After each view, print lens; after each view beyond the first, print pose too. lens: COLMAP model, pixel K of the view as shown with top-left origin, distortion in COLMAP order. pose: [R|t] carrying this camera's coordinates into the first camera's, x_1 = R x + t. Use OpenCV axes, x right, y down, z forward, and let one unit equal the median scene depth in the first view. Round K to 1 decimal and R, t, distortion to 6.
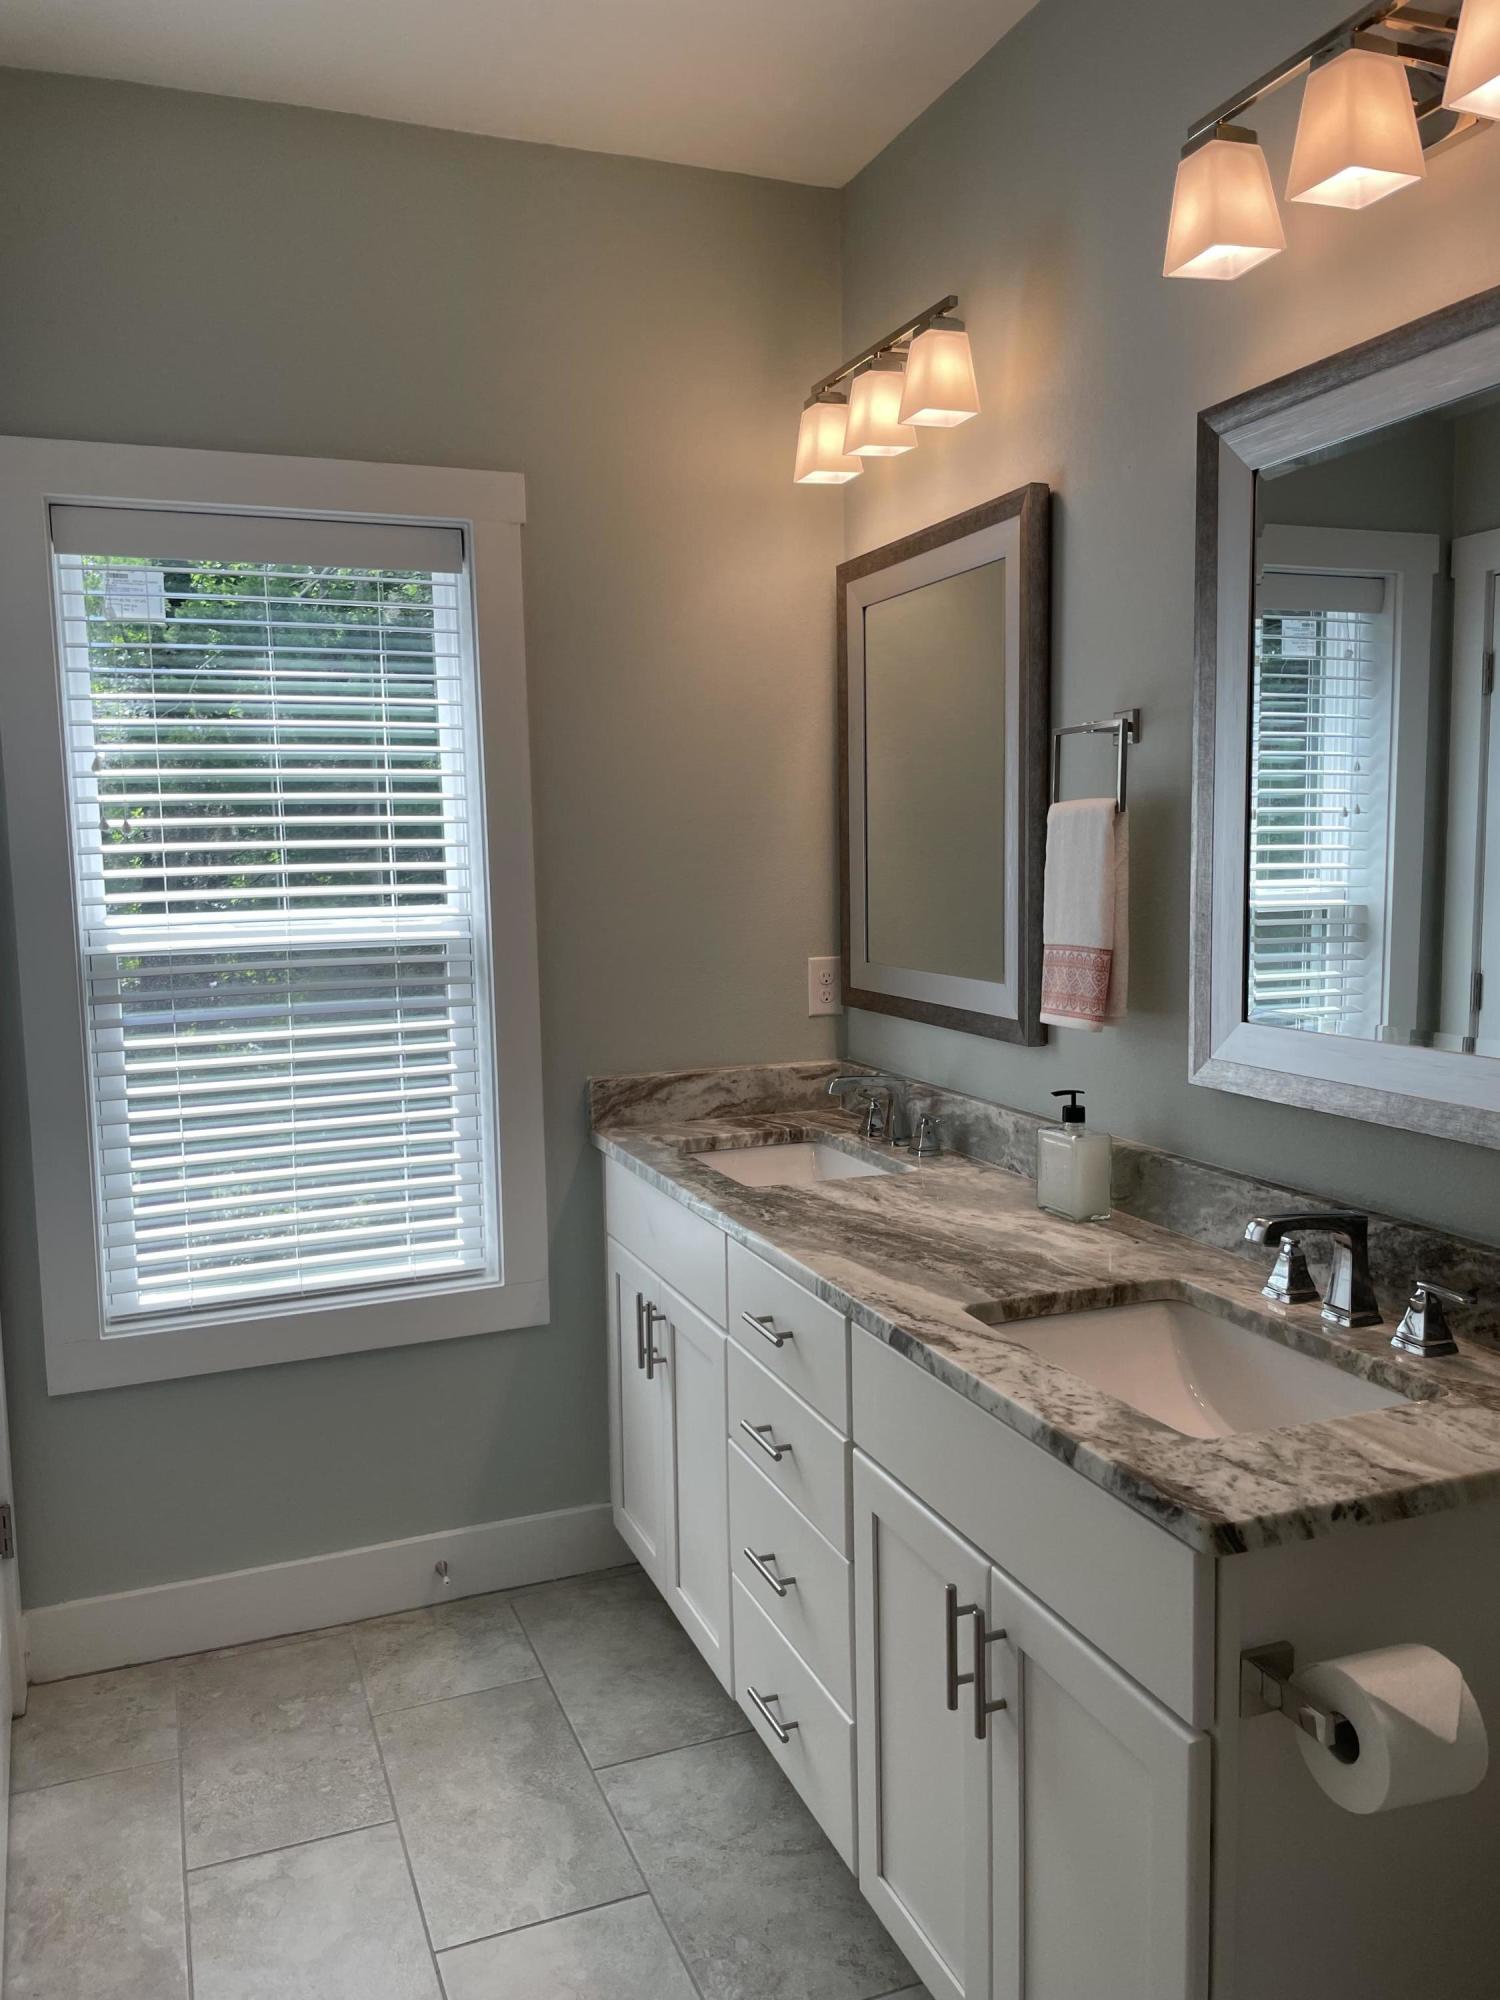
lens RADIAL K [[1545.0, 0, 750.5], [0, 1545.0, 993.7], [0, 0, 1]] dist [0.051426, -0.046381]
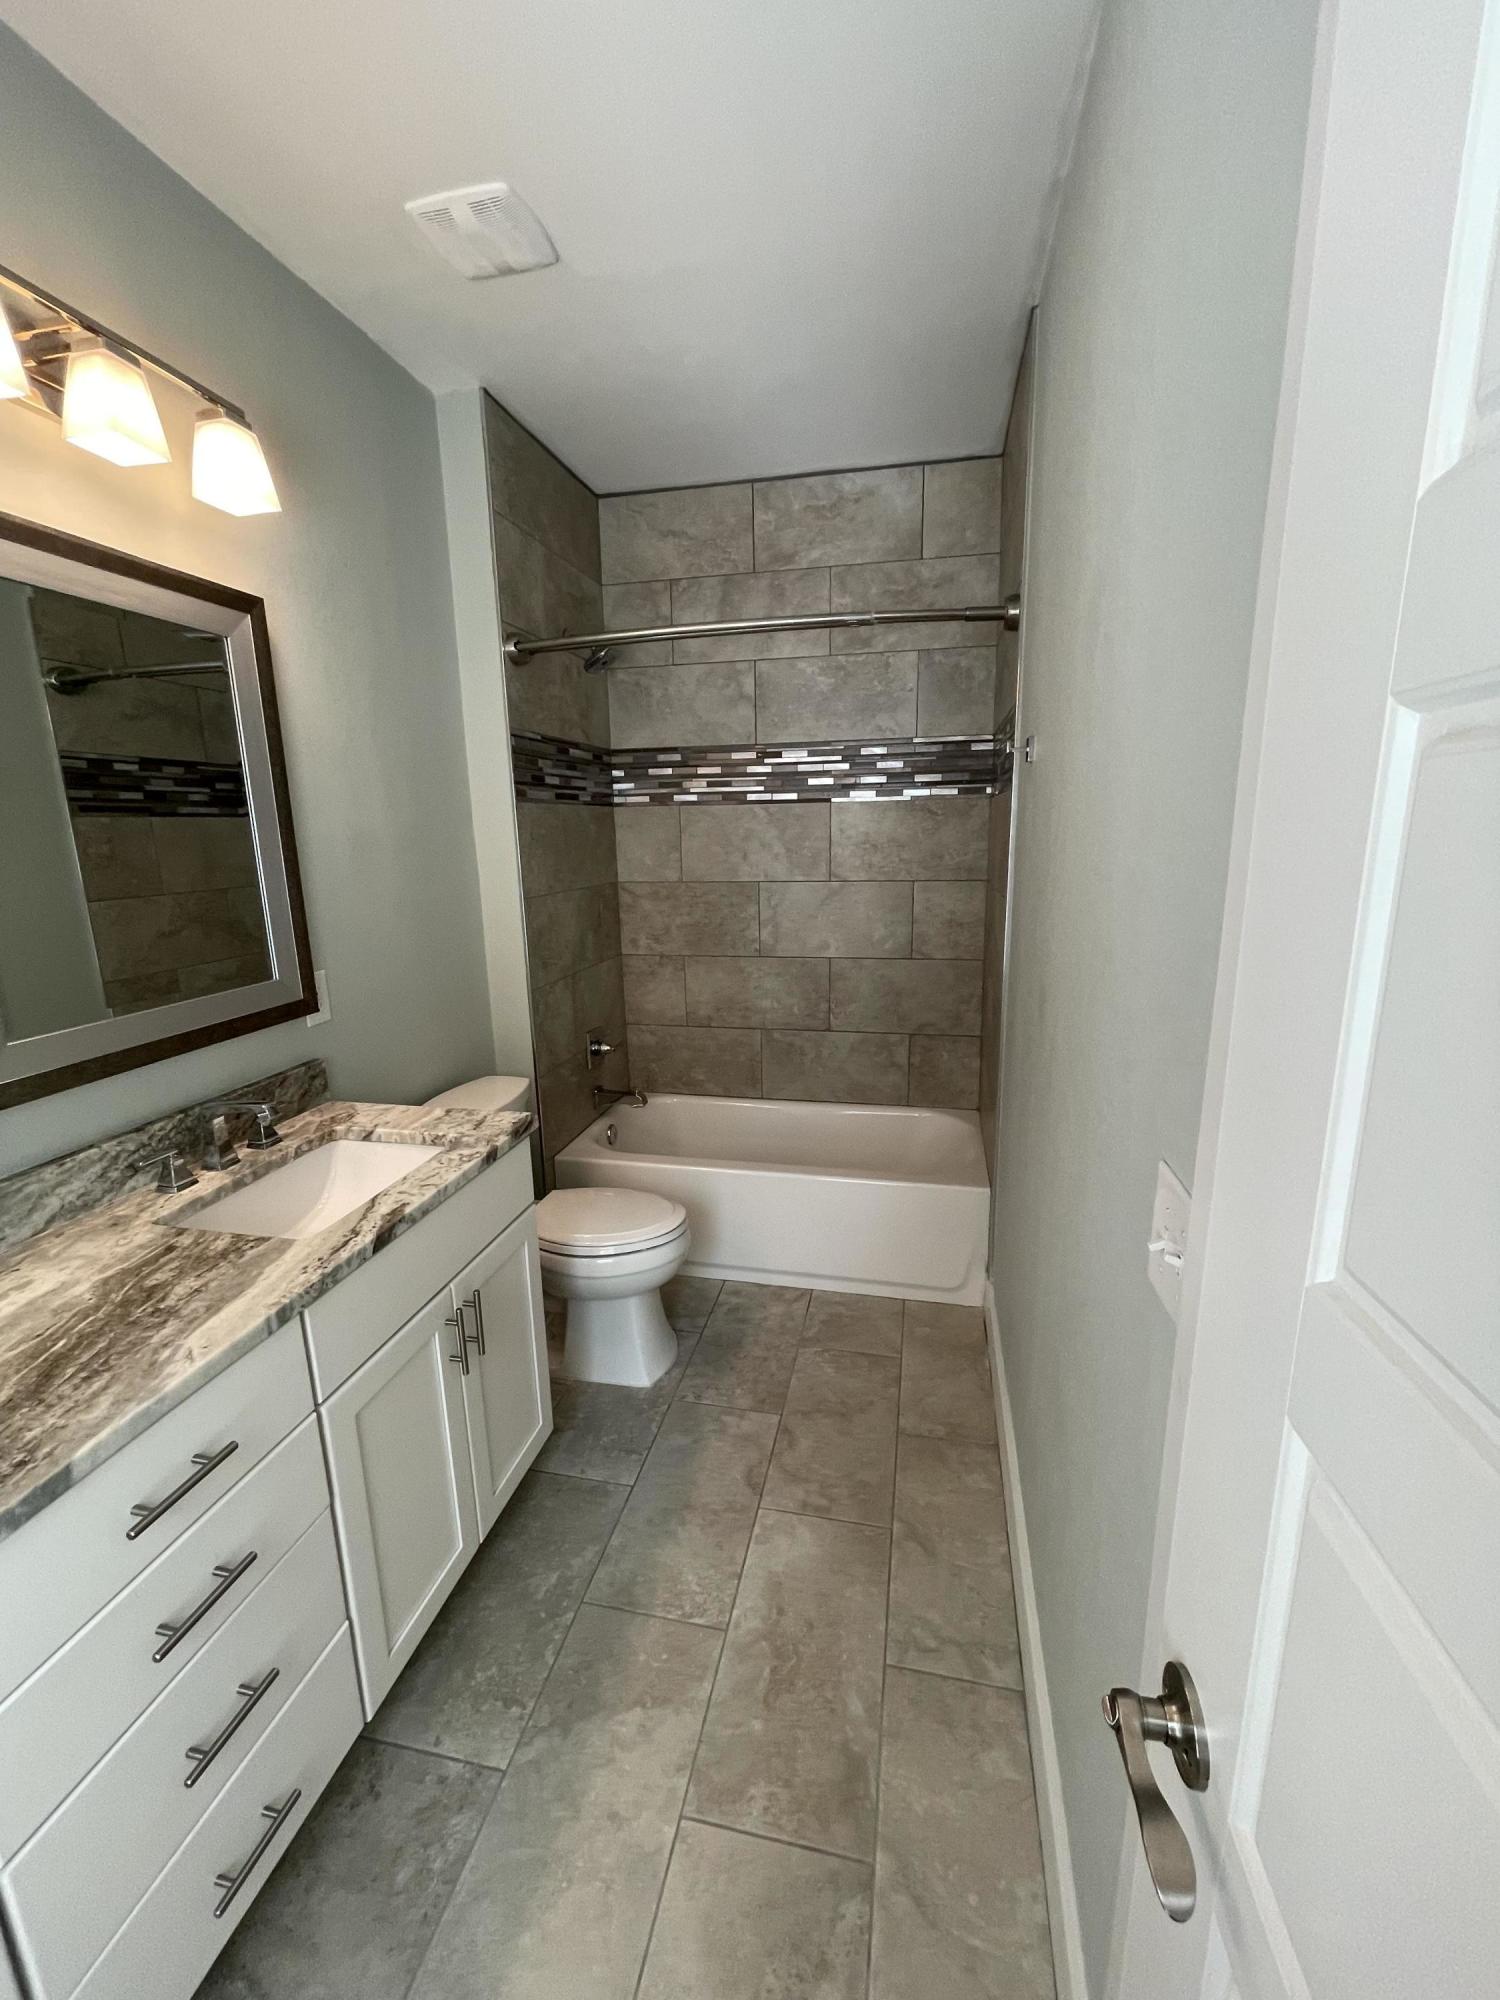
lens RADIAL K [[810.6, 0, 750.1], [0, 810.6, 1009.5], [0, 0, 1]] dist [0.000181, 0.000182]
pose [[-0.835865, -0.084000, 0.542469, -0.530718], [0.089297, 0.954252, 0.285357, -0.144517], [-0.541623, 0.286961, -0.790126, 1.275187]]
